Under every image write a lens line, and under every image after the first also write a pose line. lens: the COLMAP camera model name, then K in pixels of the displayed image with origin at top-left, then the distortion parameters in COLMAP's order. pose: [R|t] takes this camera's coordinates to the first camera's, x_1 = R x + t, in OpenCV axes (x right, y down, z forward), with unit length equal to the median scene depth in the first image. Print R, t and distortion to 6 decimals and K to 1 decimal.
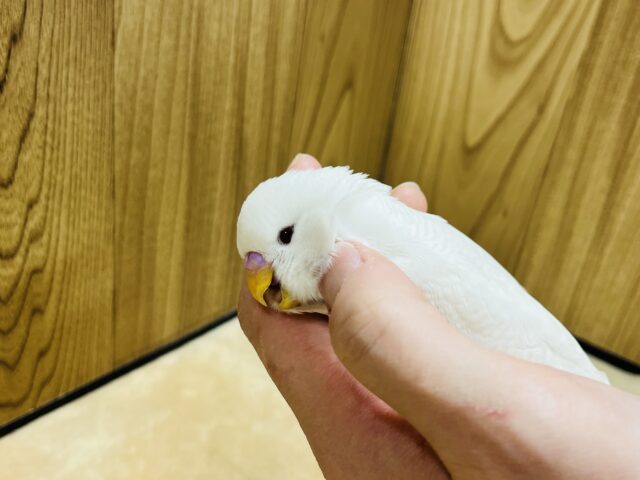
lens RADIAL K [[672.2, 0, 316.6], [0, 672.2, 237.5], [0, 0, 1]] dist [0.006069, 0.000000]
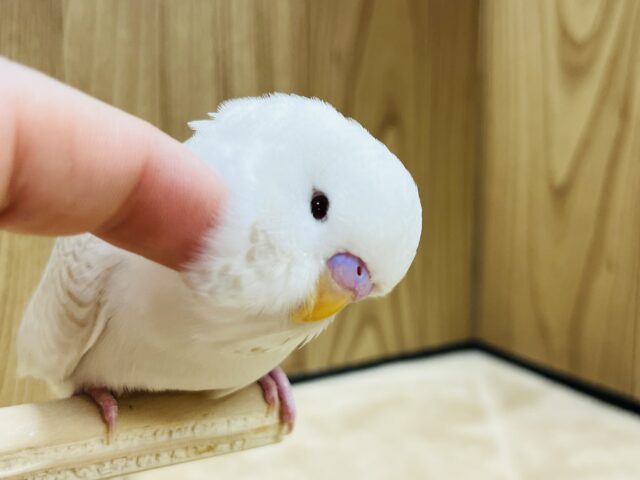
lens RADIAL K [[816.2, 0, 303.5], [0, 816.2, 241.4], [0, 0, 1]] dist [0.014913, 0.000000]
pose [[0.923135, -0.065125, -0.378920, 0.425741], [-0.066910, 0.943298, -0.325134, 0.346209], [0.378609, 0.325496, 0.866434, 0.121793]]
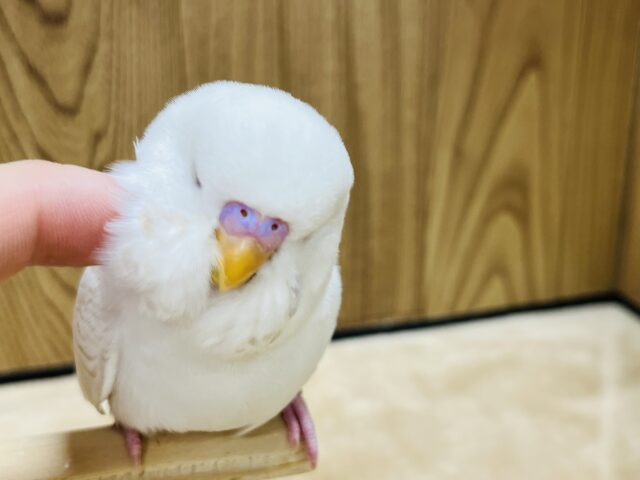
lens RADIAL K [[816.2, 0, 306.1], [0, 816.2, 245.7], [0, 0, 1]] dist [0.014913, 0.000000]
pose [[0.804399, 0.063462, -0.590690, 0.536843], [-0.168651, 0.977766, -0.124619, 0.194834], [0.569648, 0.199864, 0.797218, 0.144739]]
